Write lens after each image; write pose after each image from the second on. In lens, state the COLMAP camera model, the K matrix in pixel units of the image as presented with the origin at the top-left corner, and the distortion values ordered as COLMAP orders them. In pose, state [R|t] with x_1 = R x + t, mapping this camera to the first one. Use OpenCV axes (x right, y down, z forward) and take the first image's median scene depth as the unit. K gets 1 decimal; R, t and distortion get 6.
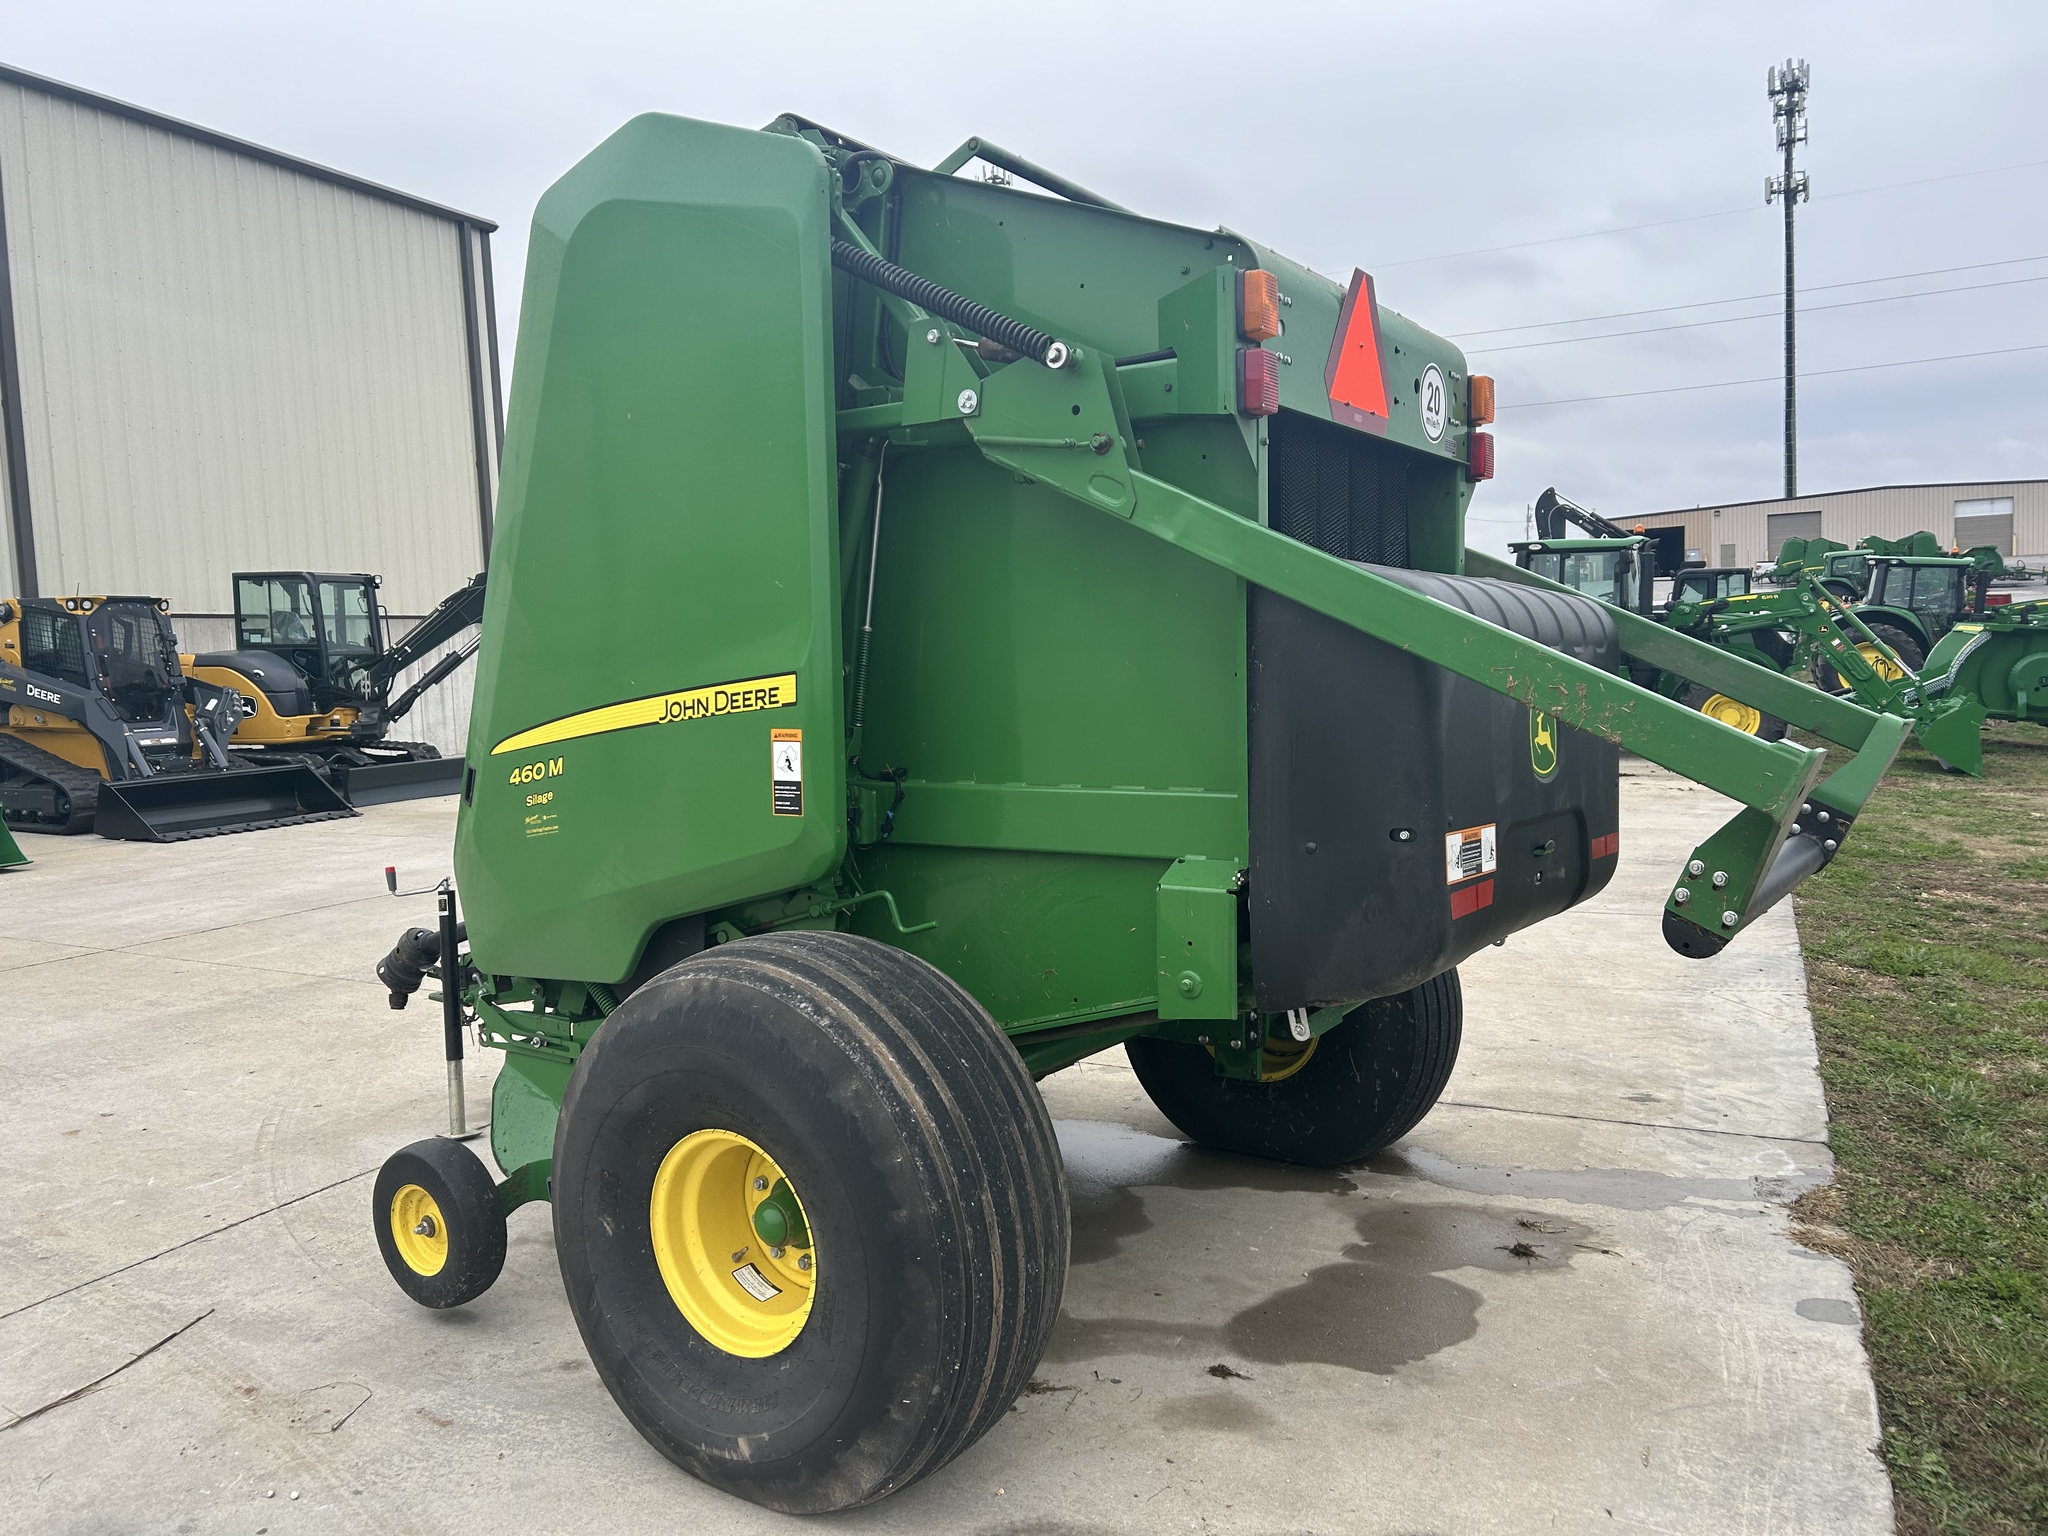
lens RADIAL K [[1535.0, 0, 1009.3], [0, 1535.0, 767.3], [0, 0, 1]] dist [0.053307, -0.049489]
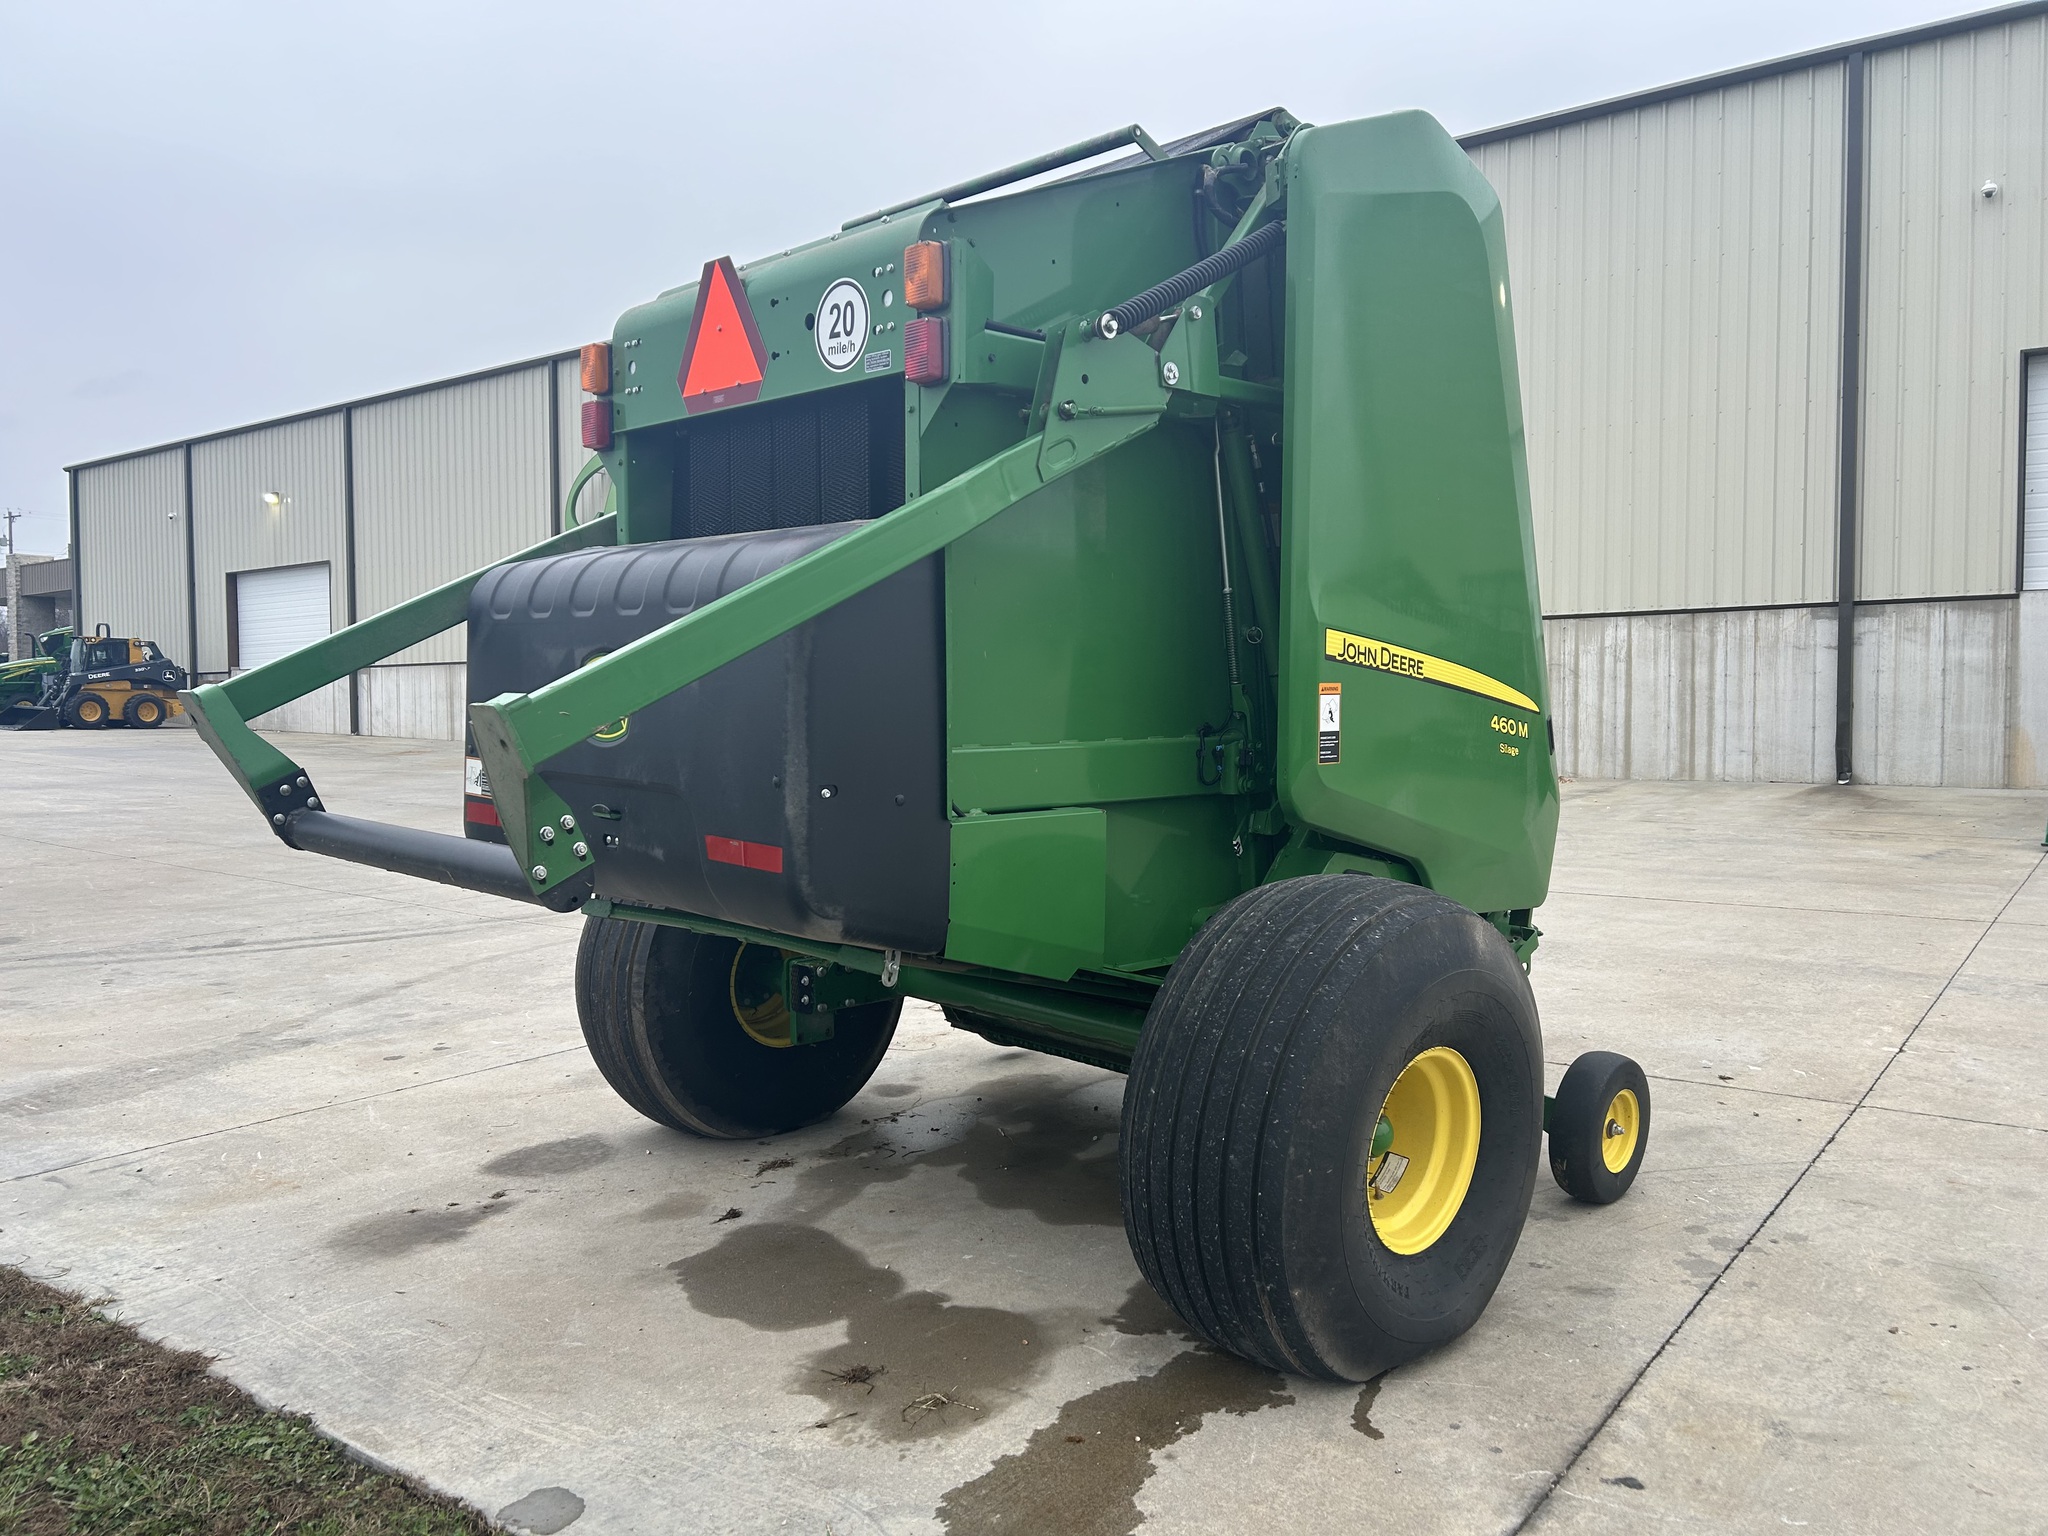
lens RADIAL K [[1535.0, 0, 1008.6], [0, 1535.0, 777.6], [0, 0, 1]] dist [0.053307, -0.049489]
pose [[-0.208230, 0.082058, -0.974632, 1.066934], [-0.057054, 0.993759, 0.095858, -0.068190], [0.976414, 0.075567, -0.202248, 1.225234]]
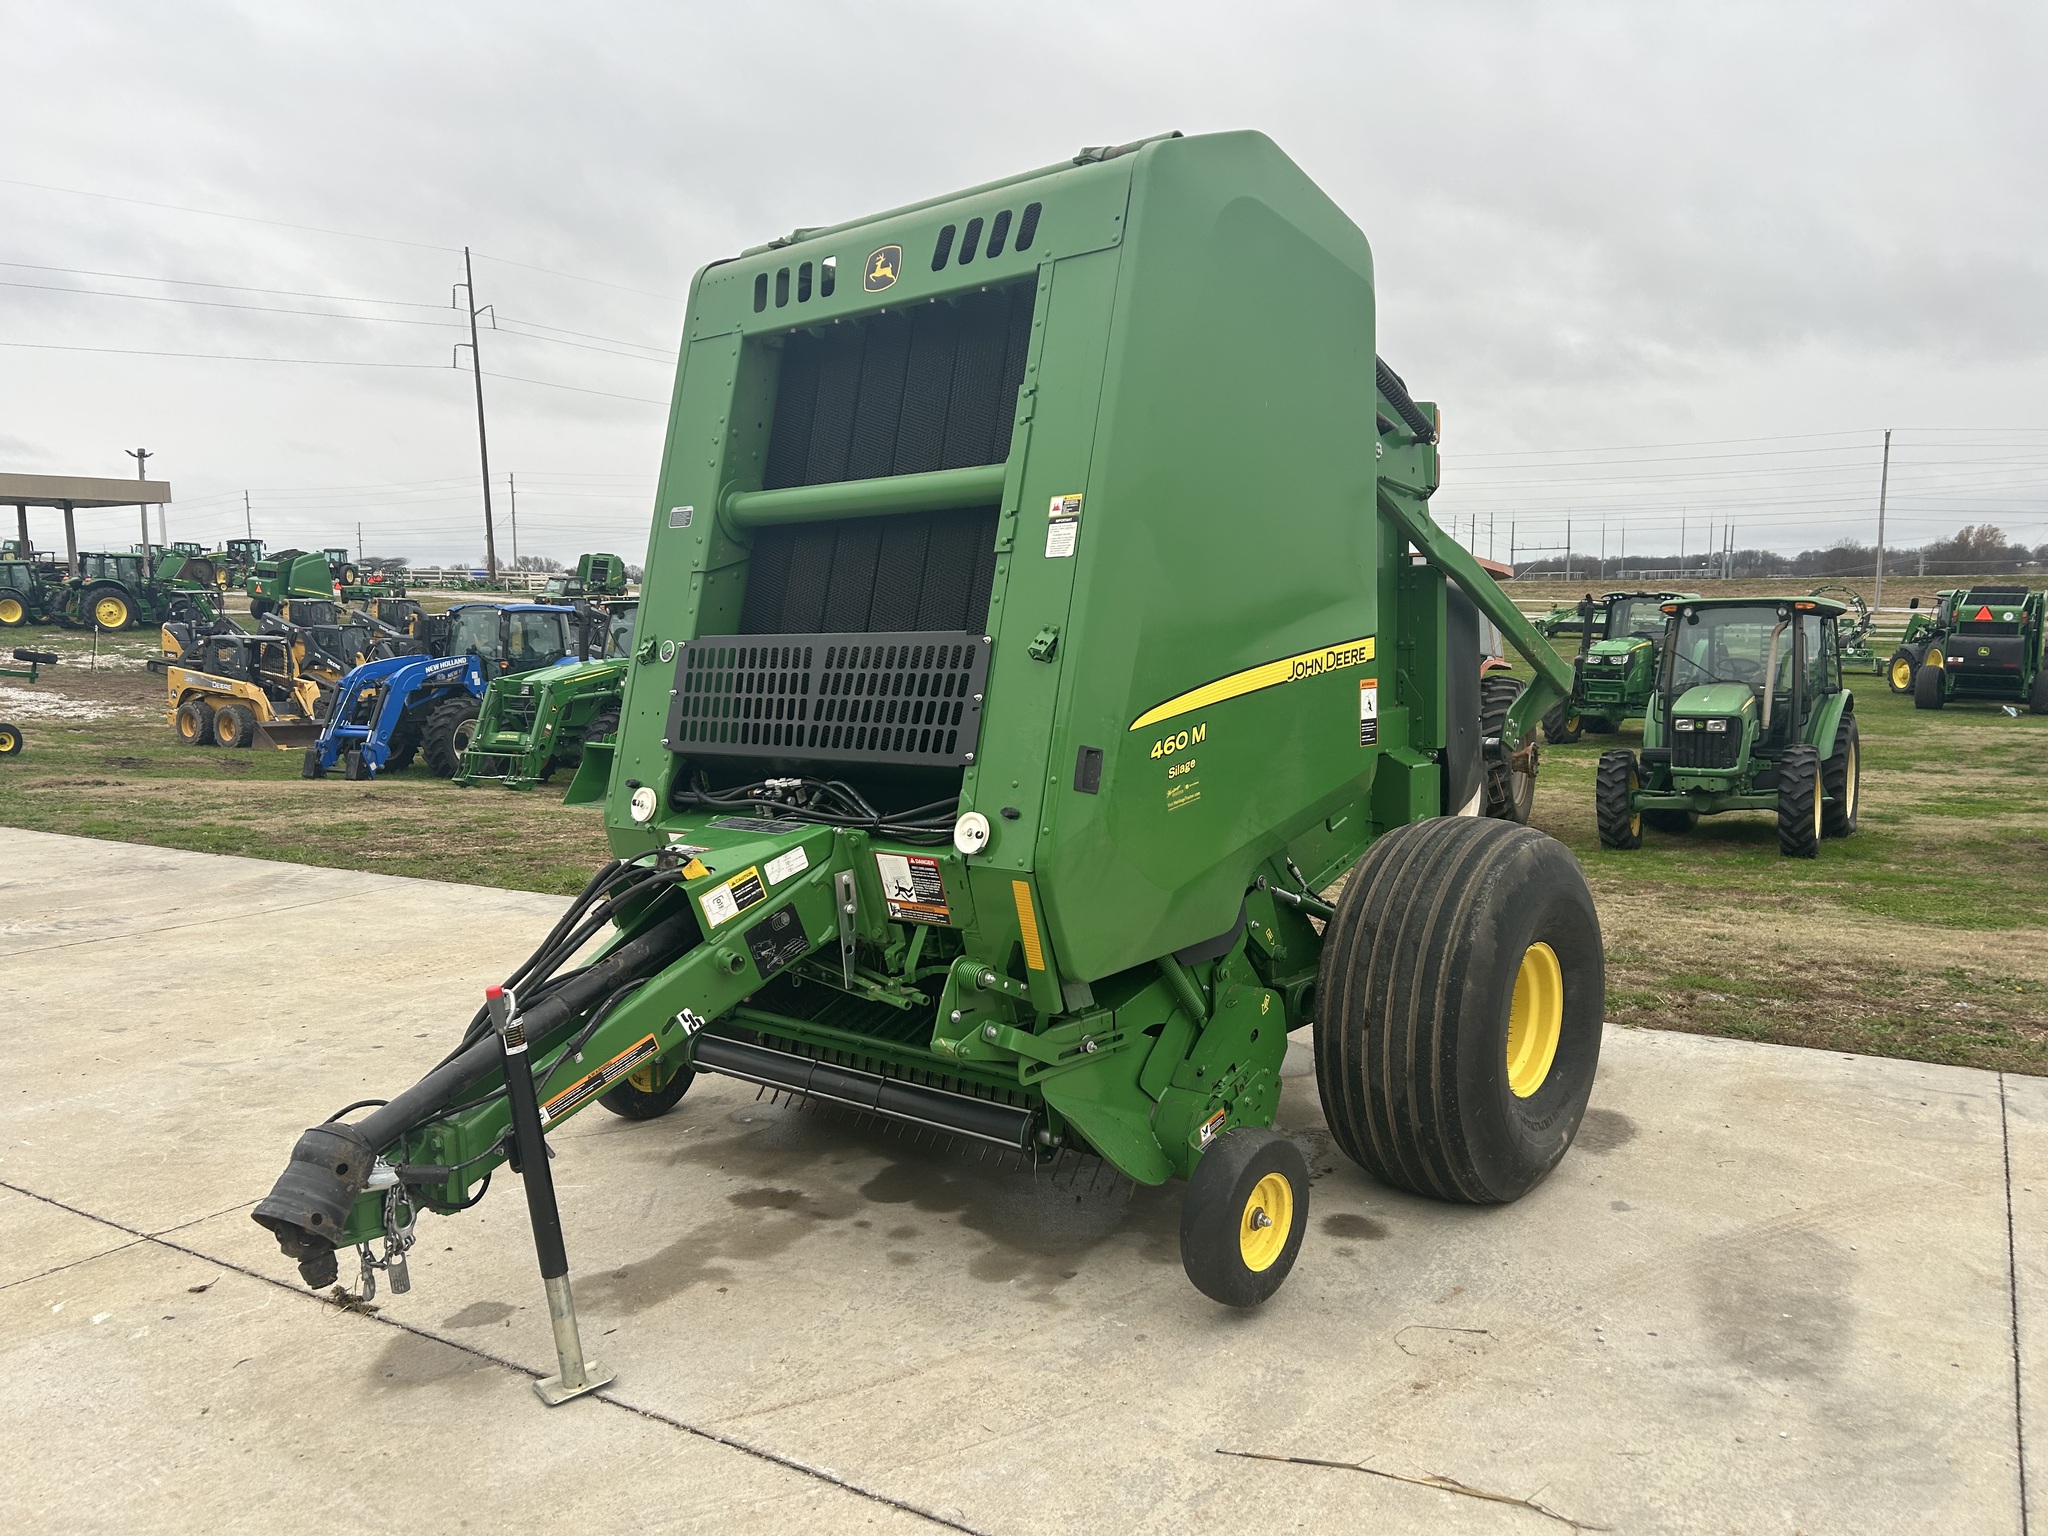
lens RADIAL K [[1535.0, 0, 1007.6], [0, 1535.0, 779.5], [0, 0, 1]] dist [0.053307, -0.049489]
pose [[0.108299, -0.082812, 0.990663, -1.230228], [0.082620, 0.993827, 0.074045, -0.051823], [-0.990679, 0.073829, 0.114473, 0.961841]]
